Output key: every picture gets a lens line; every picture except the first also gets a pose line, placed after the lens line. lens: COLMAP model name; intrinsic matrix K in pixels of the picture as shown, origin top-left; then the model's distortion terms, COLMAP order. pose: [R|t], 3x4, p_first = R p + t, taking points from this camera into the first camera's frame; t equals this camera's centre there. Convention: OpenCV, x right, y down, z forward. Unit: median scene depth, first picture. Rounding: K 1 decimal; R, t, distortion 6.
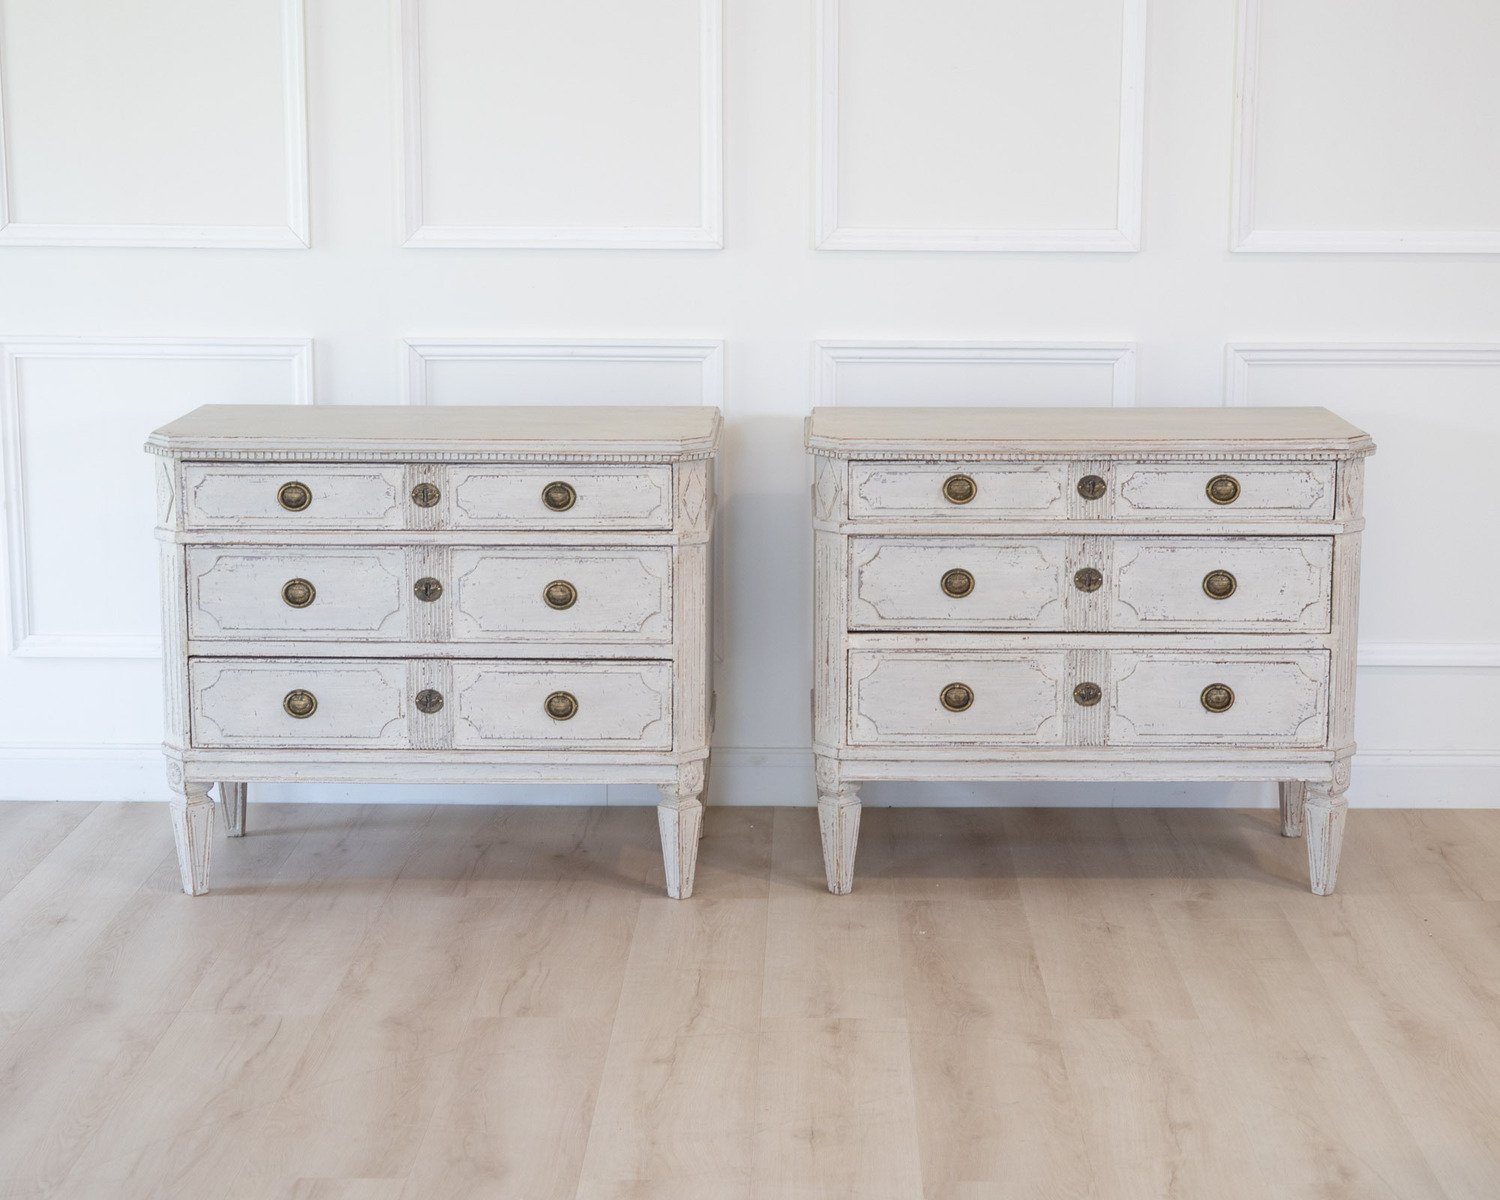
lens RADIAL K [[2631.0, 0, 782.1], [0, 2631.0, 573.6], [0, 0, 1]] dist [-0.007726, 0.107198]
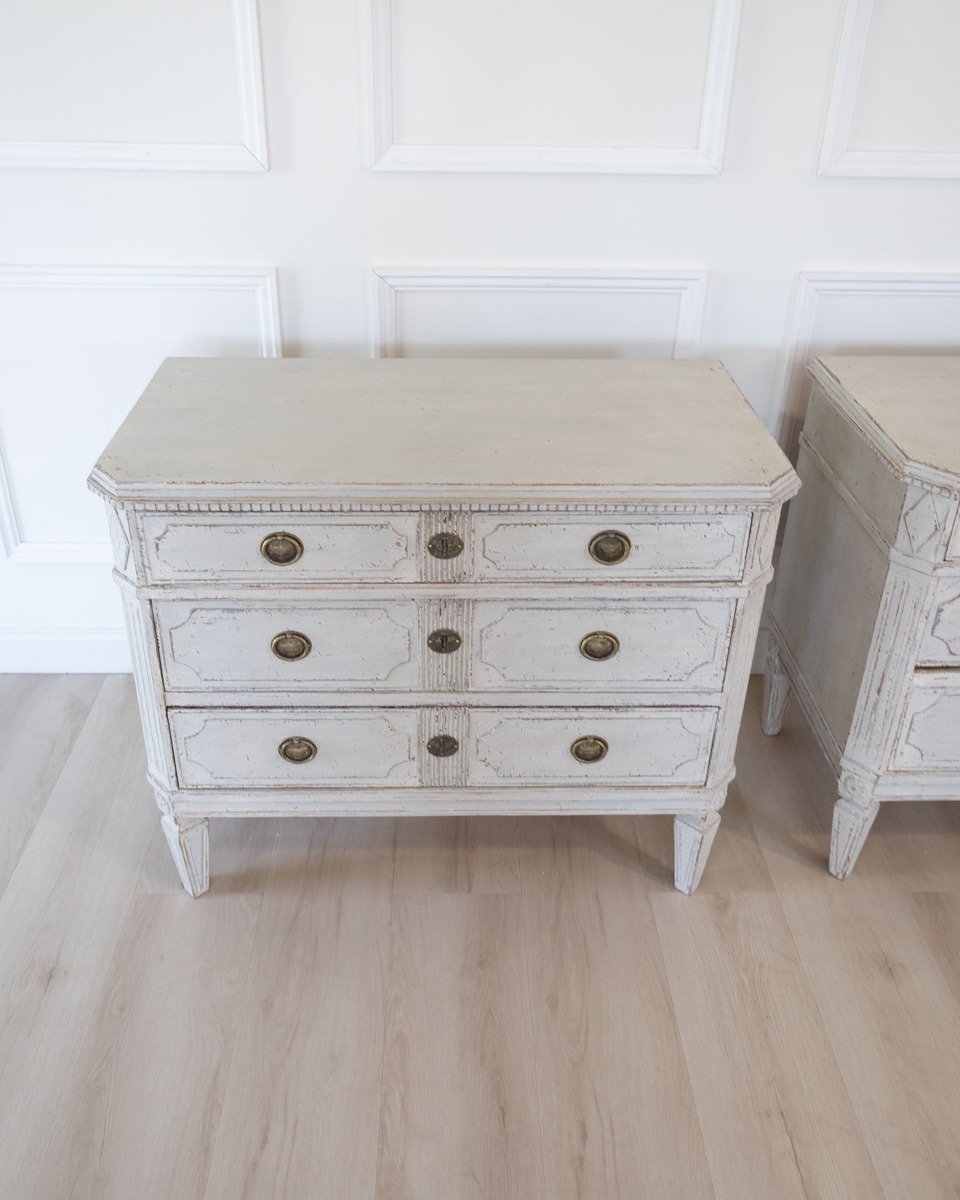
lens RADIAL K [[1021.4, 0, 464.8], [0, 1021.4, 512.3], [0, 0, 1]] dist [0.000934, 0.005004]
pose [[0.999492, -0.004382, 0.031570, -0.137637], [-0.005687, 0.950091, 0.311921, -0.135702], [-0.031362, -0.311942, 0.949583, 0.697033]]
